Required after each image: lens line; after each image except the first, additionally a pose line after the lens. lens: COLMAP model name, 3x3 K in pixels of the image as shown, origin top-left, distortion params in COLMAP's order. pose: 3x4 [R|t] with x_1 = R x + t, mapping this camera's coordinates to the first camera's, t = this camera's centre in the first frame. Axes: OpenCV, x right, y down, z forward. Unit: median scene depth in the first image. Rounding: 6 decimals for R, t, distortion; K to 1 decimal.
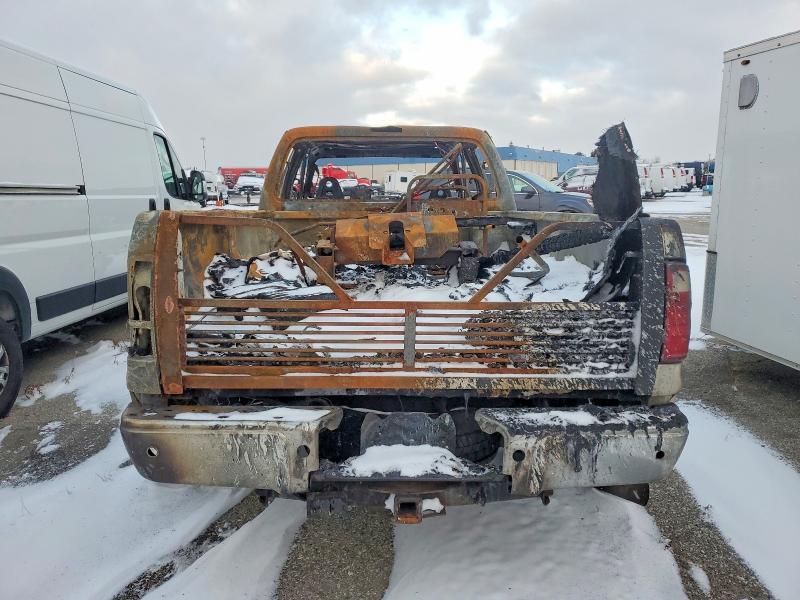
lens RADIAL K [[673.7, 0, 400.0], [0, 673.7, 300.0], [0, 0, 1]] dist [0.009875, 0.002161]
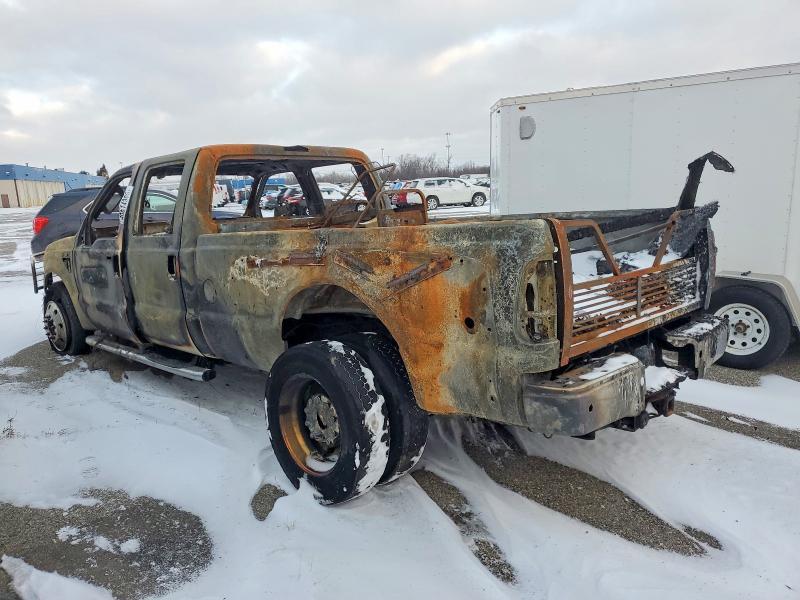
lens RADIAL K [[673.7, 0, 400.0], [0, 673.7, 300.0], [0, 0, 1]] dist [0.009875, 0.002161]
pose [[0.695452, -0.141794, 0.704444, -0.692168], [0.160341, 0.986242, 0.040221, -0.038153], [-0.700455, 0.084979, 0.708619, 0.167690]]
